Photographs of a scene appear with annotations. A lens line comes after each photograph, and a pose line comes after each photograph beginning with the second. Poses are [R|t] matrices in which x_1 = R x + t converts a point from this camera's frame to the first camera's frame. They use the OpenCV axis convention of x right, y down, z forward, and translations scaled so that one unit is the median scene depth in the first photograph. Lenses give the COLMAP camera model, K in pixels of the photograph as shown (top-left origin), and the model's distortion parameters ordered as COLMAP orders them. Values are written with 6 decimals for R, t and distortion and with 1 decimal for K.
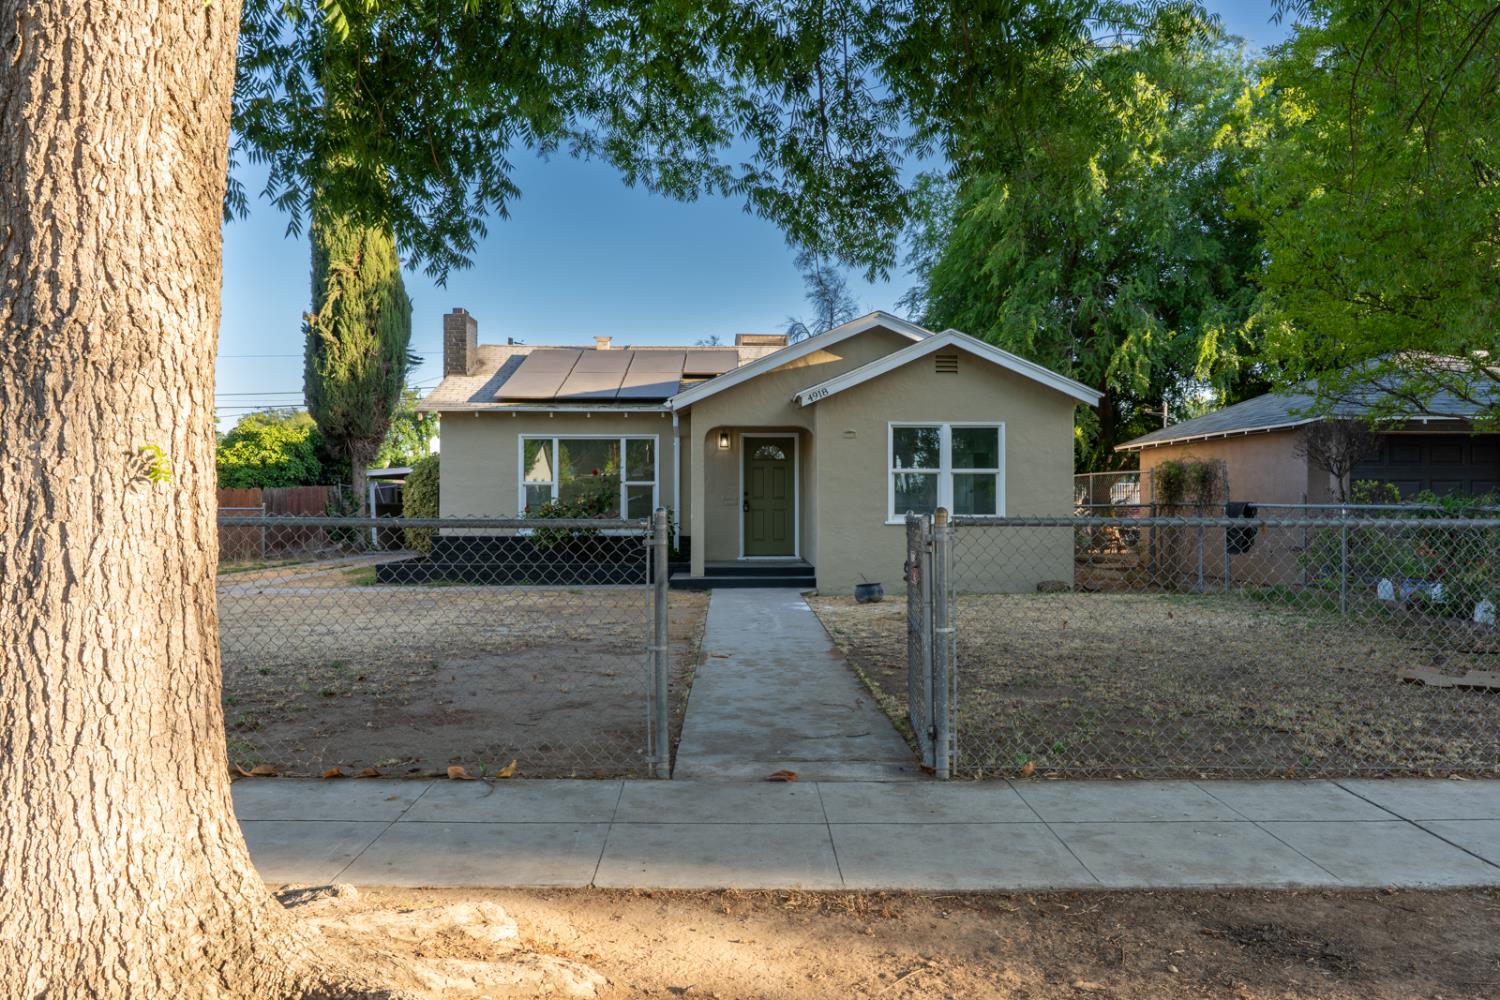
lens RADIAL K [[981.6, 0, 750.0], [0, 981.6, 500.0], [0, 0, 1]] dist [0.004429, 0.000567]
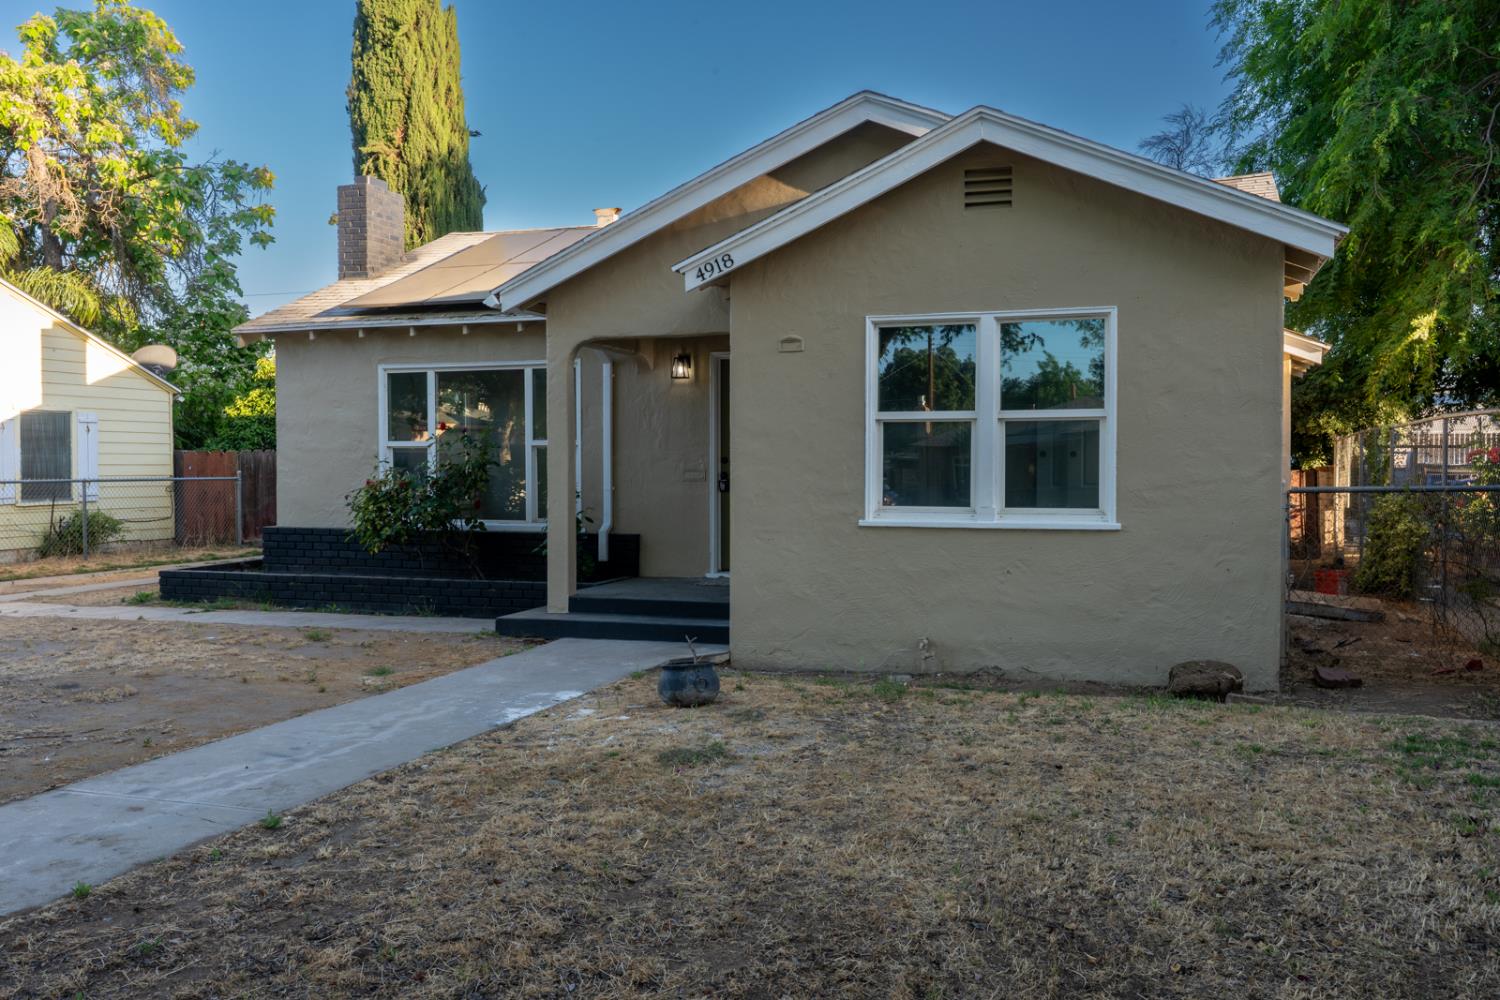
lens RADIAL K [[1232.8, 0, 750.0], [0, 1232.8, 500.0], [0, 0, 1]] dist [0.004485, 0.002613]
pose [[0.938148, 0.009422, -0.346107, 0.255253], [0.003063, 0.999365, 0.035507, -0.008852], [0.346222, -0.034371, 0.937523, 0.343802]]
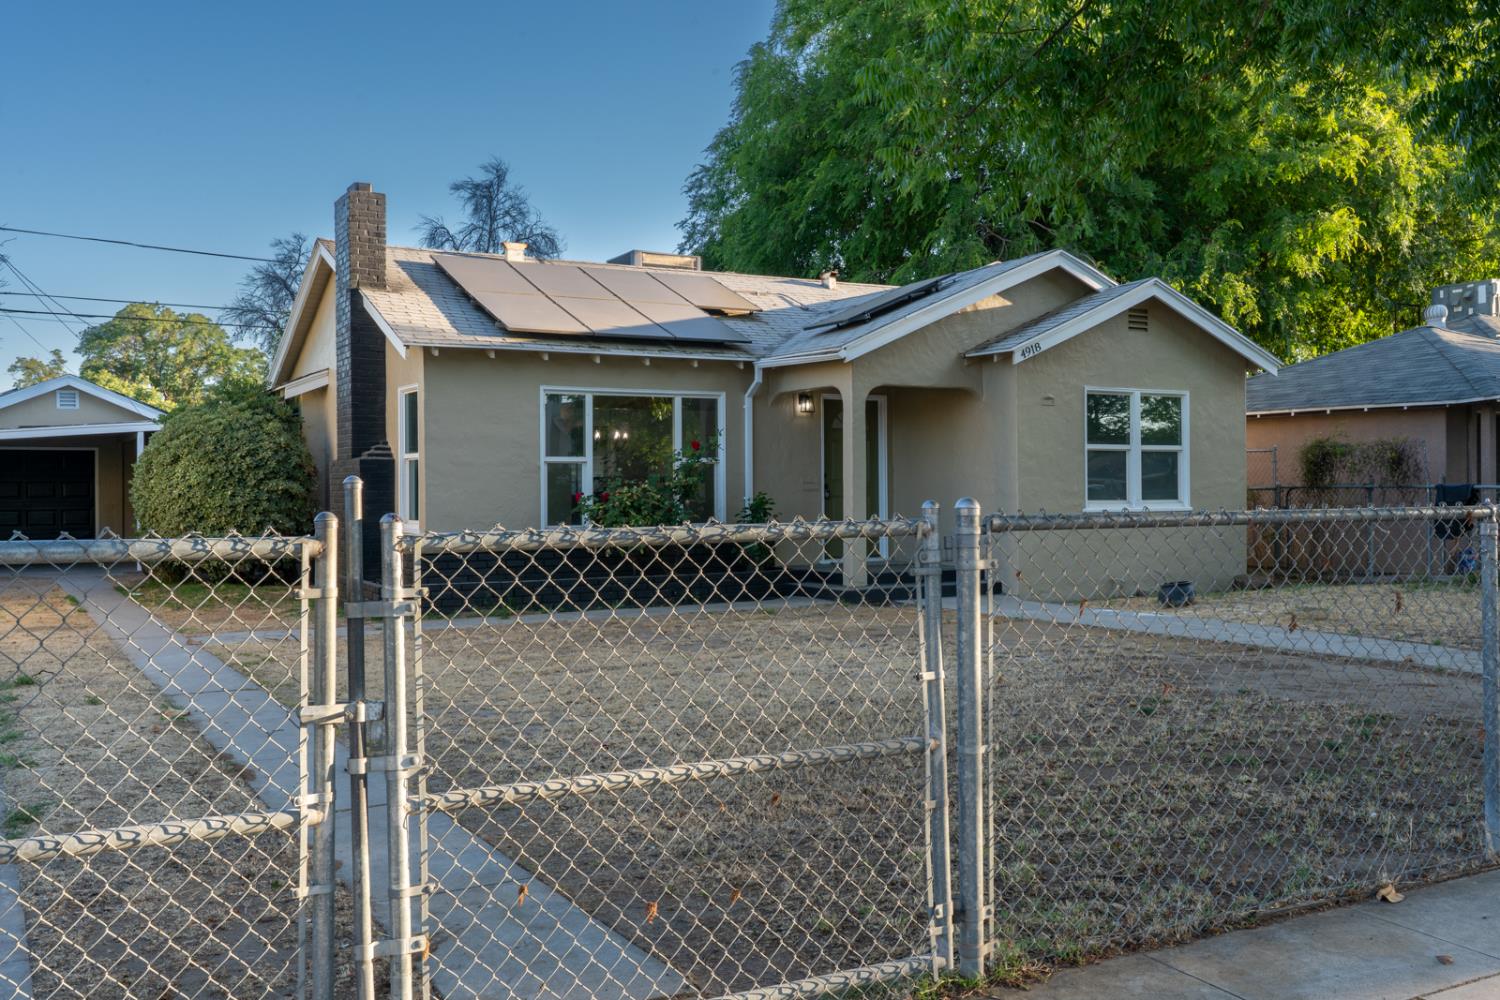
lens RADIAL K [[1405.2, 0, 750.0], [0, 1405.2, 500.0], [0, 0, 1]] dist [0.015749, -0.008012]
pose [[0.883421, -0.007461, 0.468520, -0.555875], [0.002897, 0.999941, 0.010461, 0.001032], [-0.468571, -0.007884, 0.883391, 0.084063]]
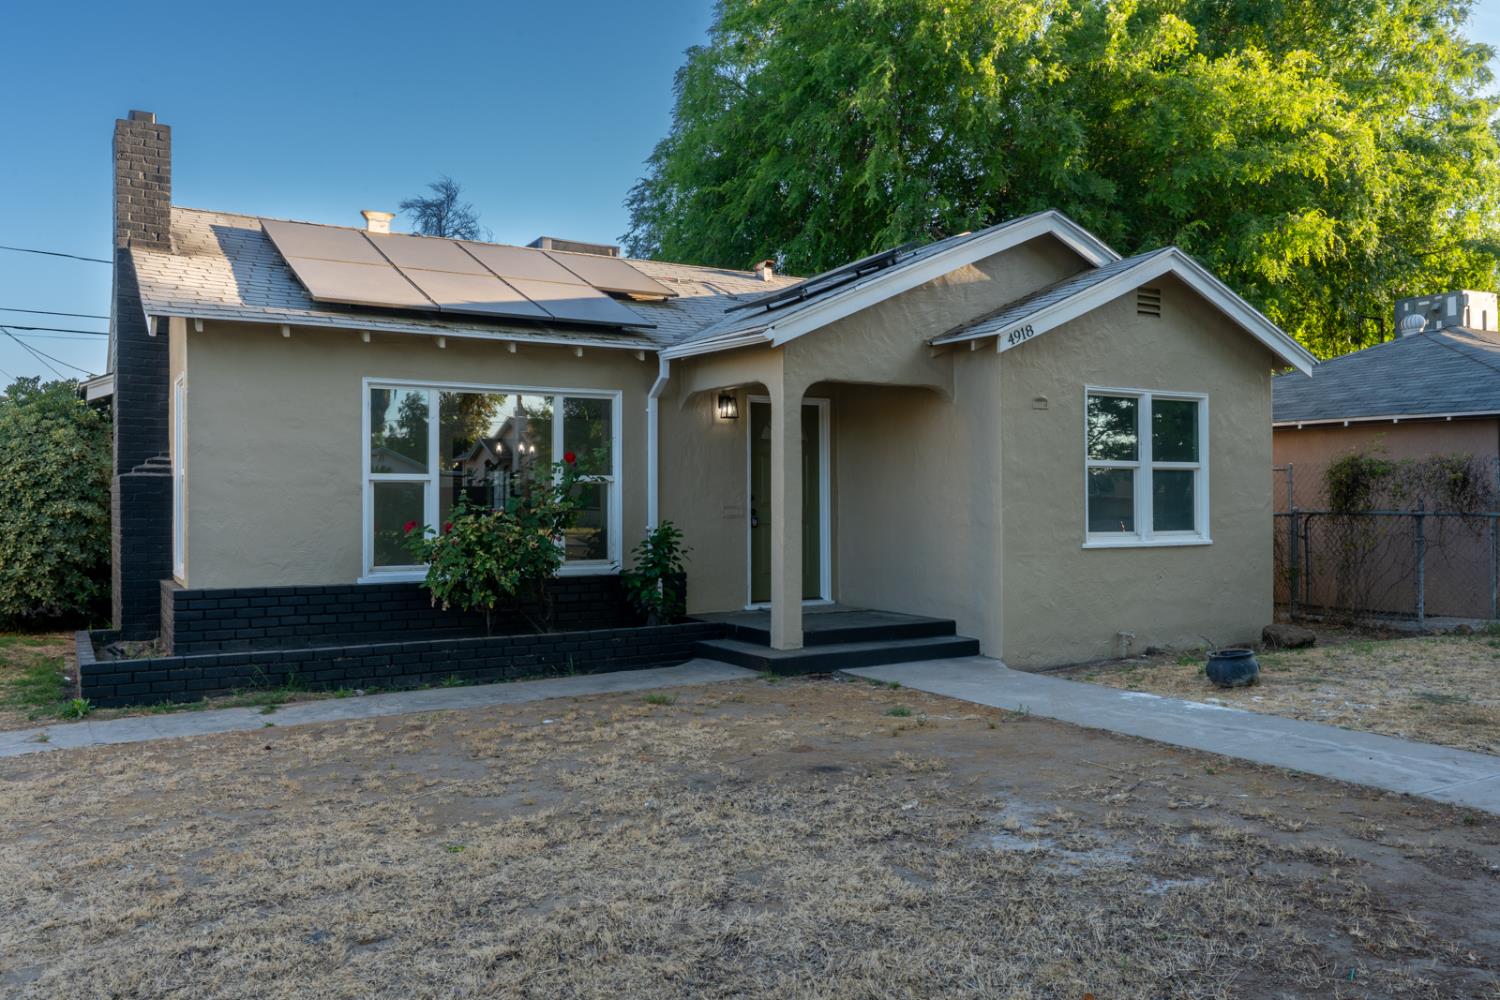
lens RADIAL K [[1178.1, 0, 750.0], [0, 1178.1, 500.0], [0, 0, 1]] dist [-0.001128, 0.000438]
pose [[0.868582, -0.001865, 0.495543, -0.358375], [-0.000396, 0.999990, 0.004457, -0.008205], [-0.495546, -0.004067, 0.868572, 0.383812]]
